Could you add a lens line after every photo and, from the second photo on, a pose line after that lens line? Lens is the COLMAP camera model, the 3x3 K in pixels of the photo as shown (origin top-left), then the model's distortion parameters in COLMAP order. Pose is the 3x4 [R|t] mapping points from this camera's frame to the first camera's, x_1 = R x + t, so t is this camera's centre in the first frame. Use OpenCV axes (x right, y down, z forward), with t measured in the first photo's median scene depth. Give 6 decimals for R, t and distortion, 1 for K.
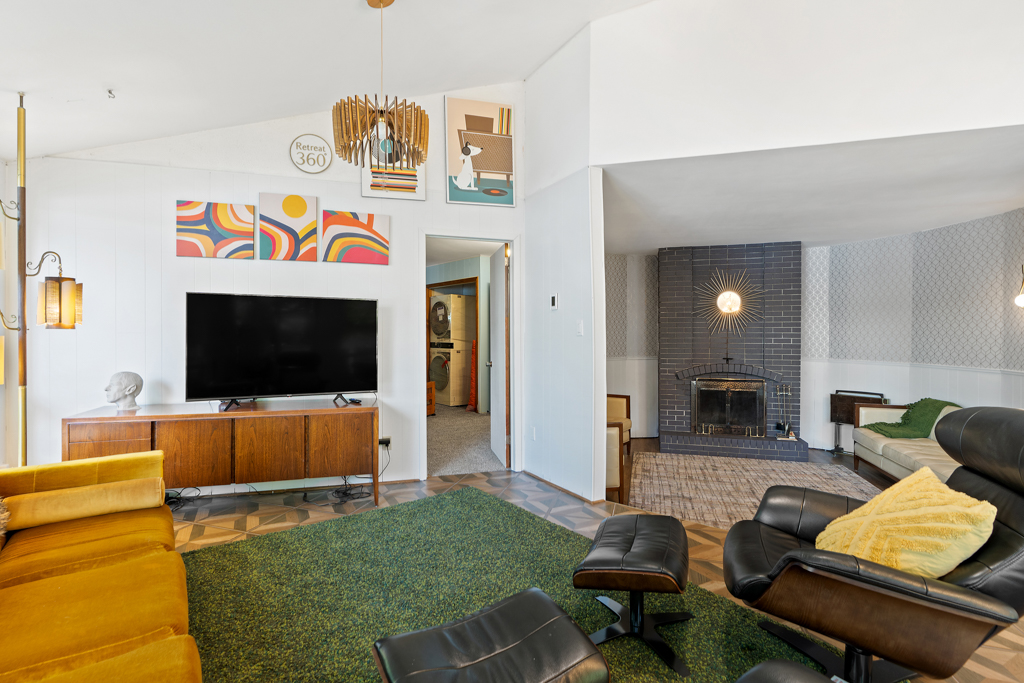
lens RADIAL K [[482.0, 0, 508.9], [0, 482.0, 335.7], [0, 0, 1]] dist [-0.000798, 0.001677]
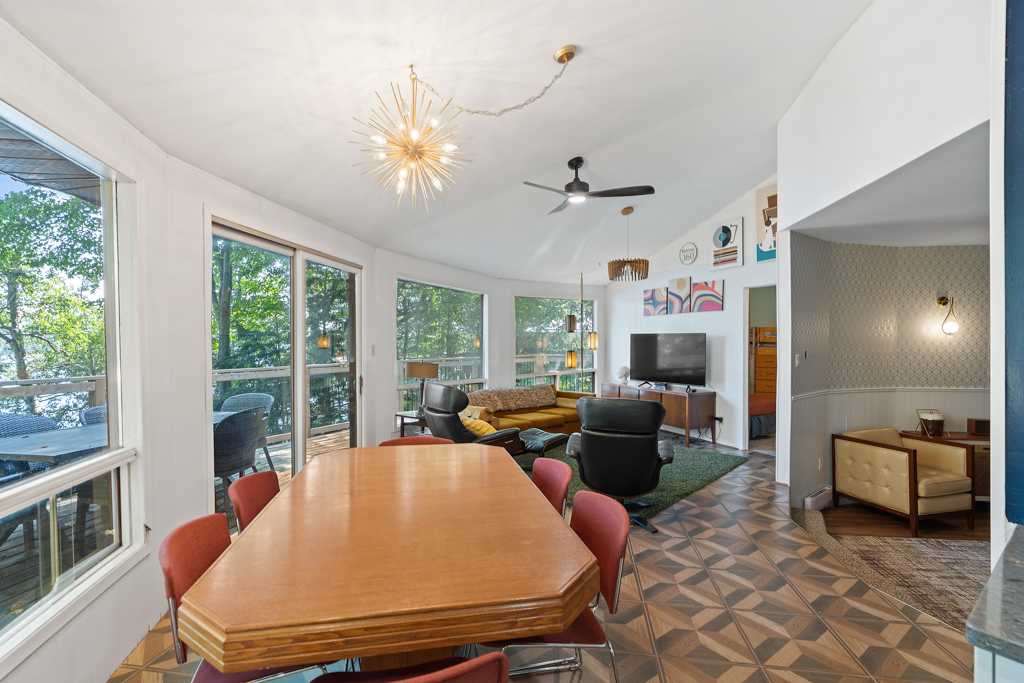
lens RADIAL K [[469.5, 0, 512.0], [0, 469.5, 341.5], [0, 0, 1]] dist [-0.004431, 0.000464]
pose [[0.156182, -0.000096, -0.987728, 1.128830], [-0.003902, 0.999992, -0.000714, -0.036190], [0.987721, 0.003966, 0.156181, 0.055080]]
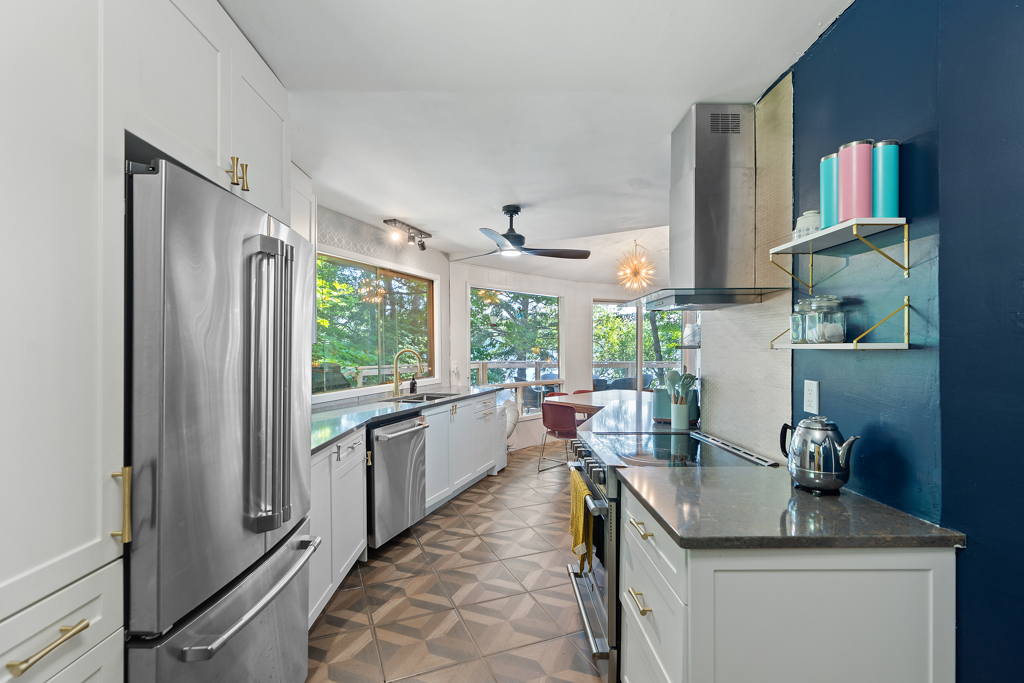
lens RADIAL K [[469.5, 0, 512.0], [0, 469.5, 341.5], [0, 0, 1]] dist [-0.004431, 0.000464]
pose [[-0.756656, -0.000547, -0.653813, 1.799424], [-0.001609, 0.999998, 0.001025, -0.054401], [0.653811, 0.001828, -0.756656, 0.881516]]
